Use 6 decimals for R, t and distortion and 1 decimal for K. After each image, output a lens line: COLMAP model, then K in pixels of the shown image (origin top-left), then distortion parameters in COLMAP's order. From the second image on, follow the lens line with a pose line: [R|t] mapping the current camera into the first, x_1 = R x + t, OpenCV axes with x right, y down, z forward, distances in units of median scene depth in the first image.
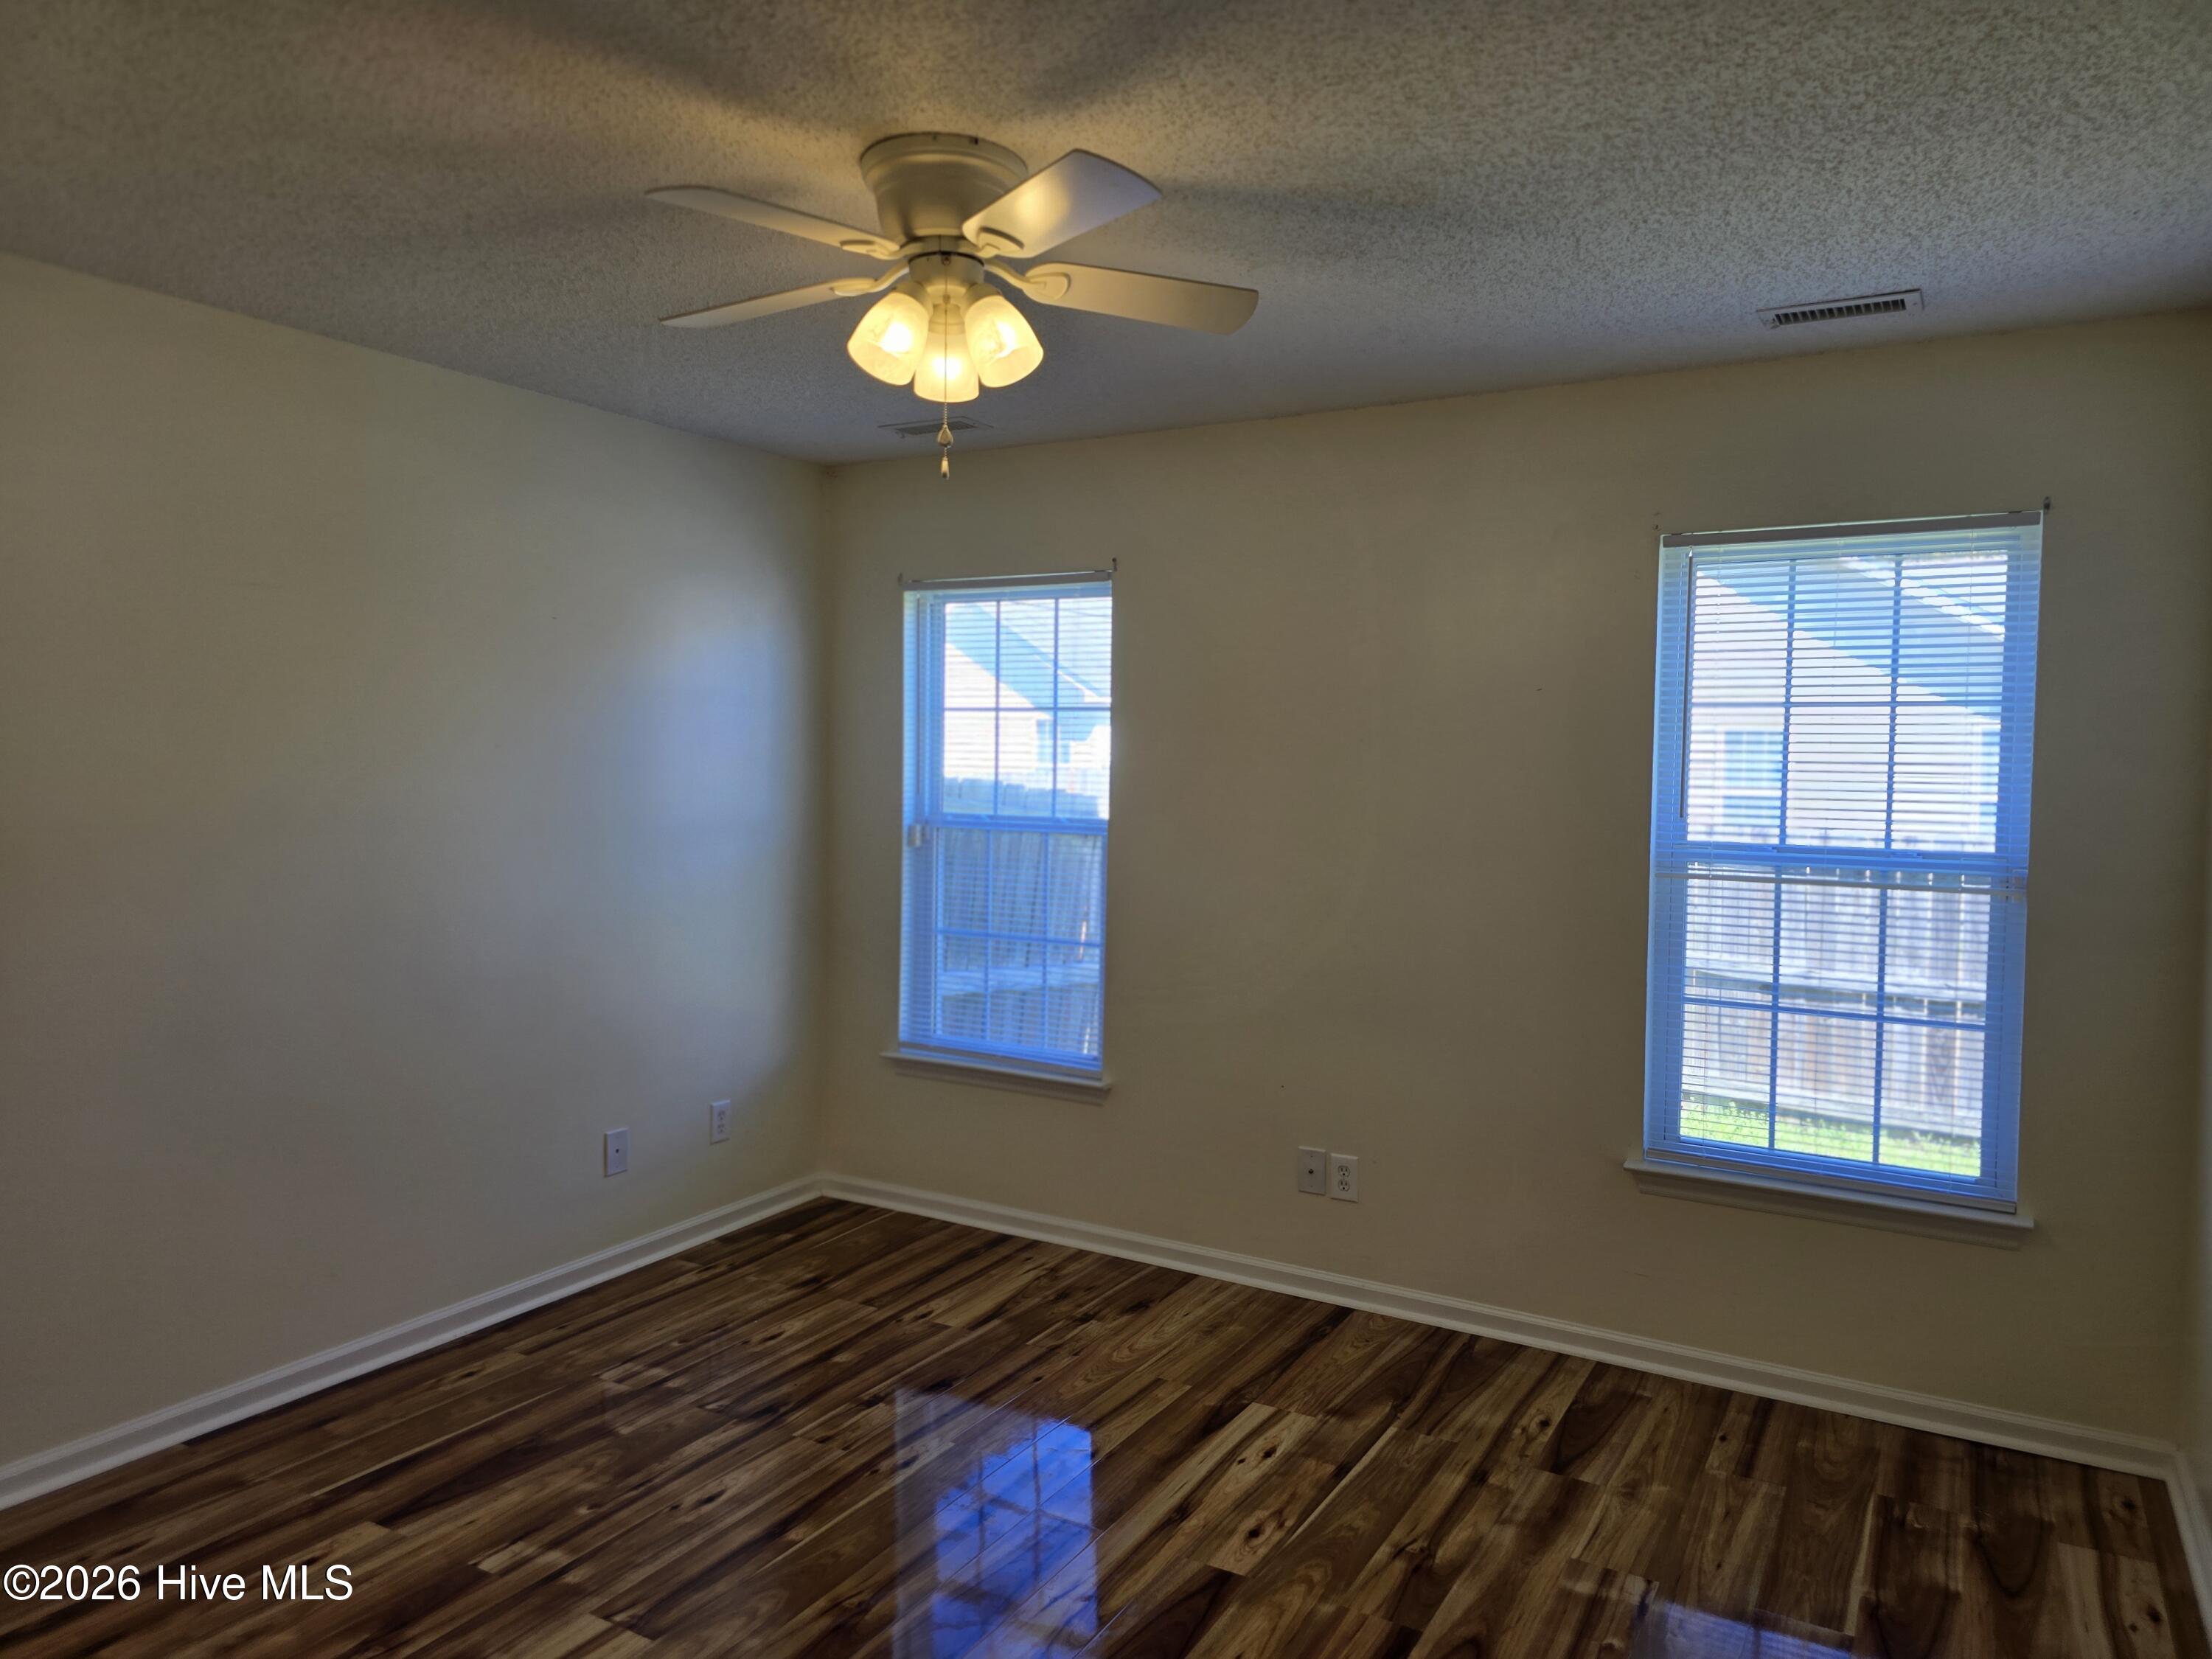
lens RADIAL K [[1483.6, 0, 1094.5], [0, 1483.6, 835.9], [0, 0, 1]] dist [0.045295, -0.031202]
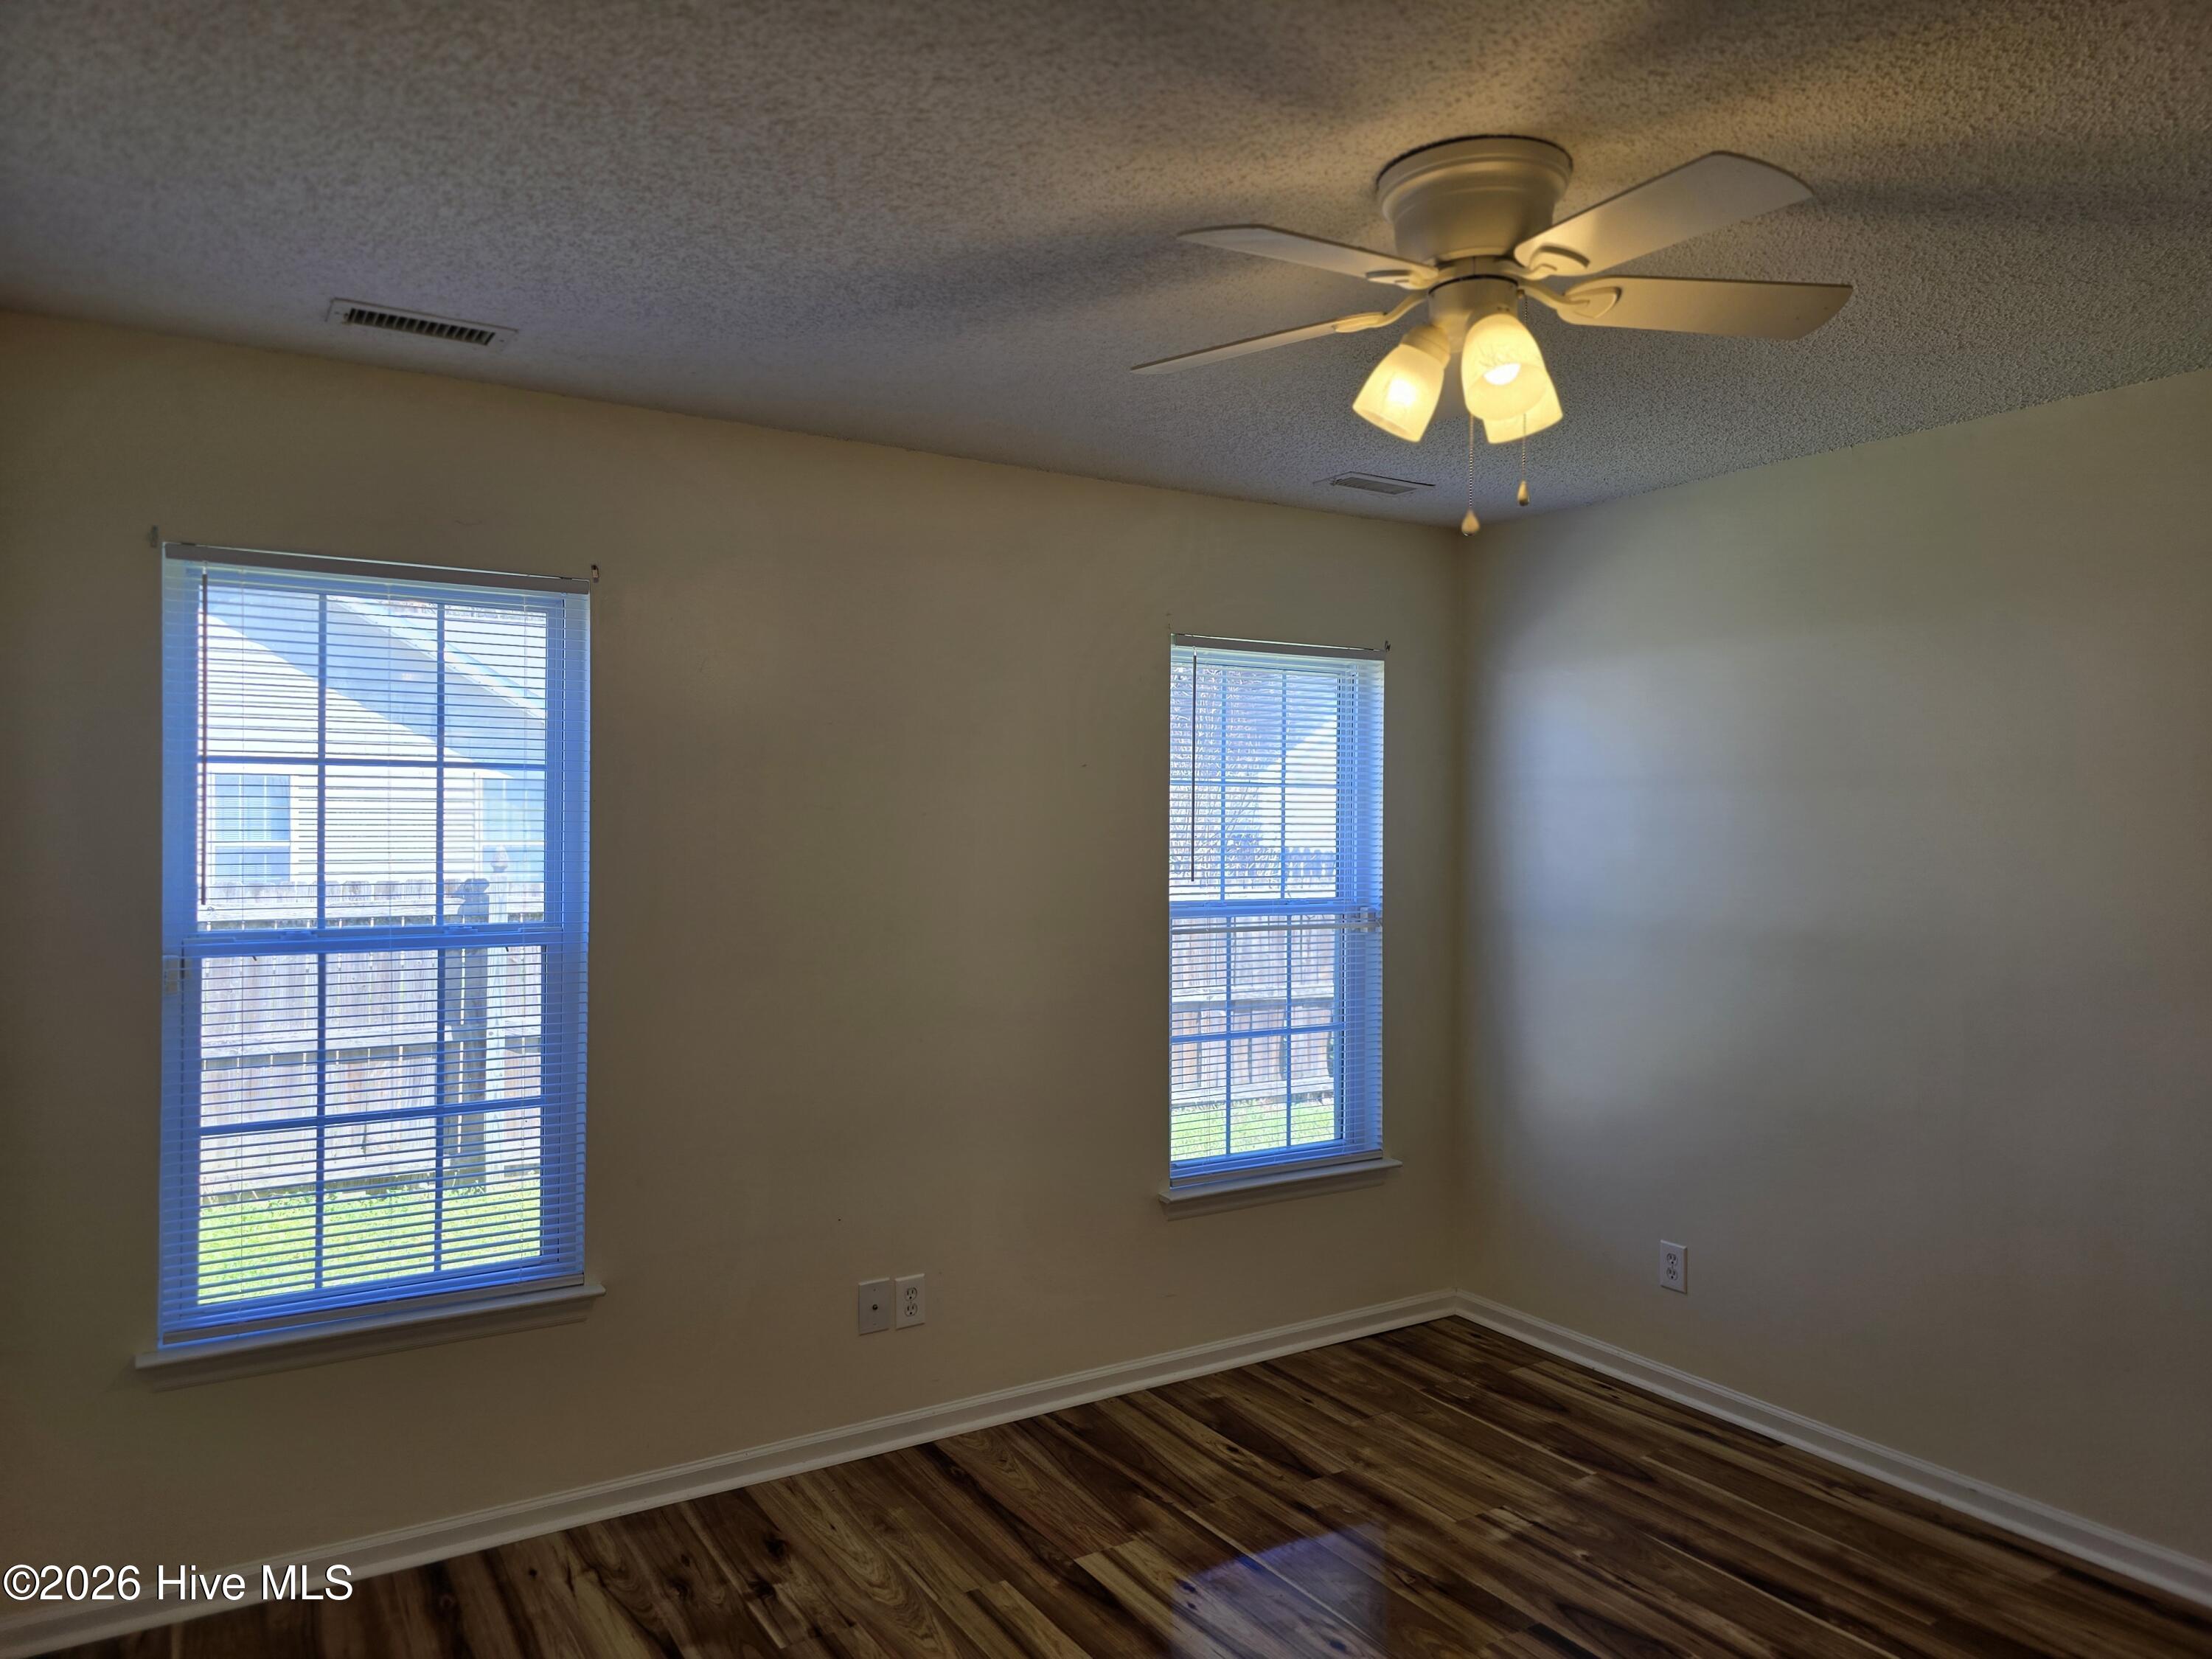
lens RADIAL K [[1483.6, 0, 1092.2], [0, 1483.6, 830.1], [0, 0, 1]] dist [0.045295, -0.031202]
pose [[0.458162, -0.014039, 0.888758, -0.677029], [0.048578, 0.998776, -0.009266, -0.046326], [-0.887540, 0.047420, 0.458284, 0.560717]]
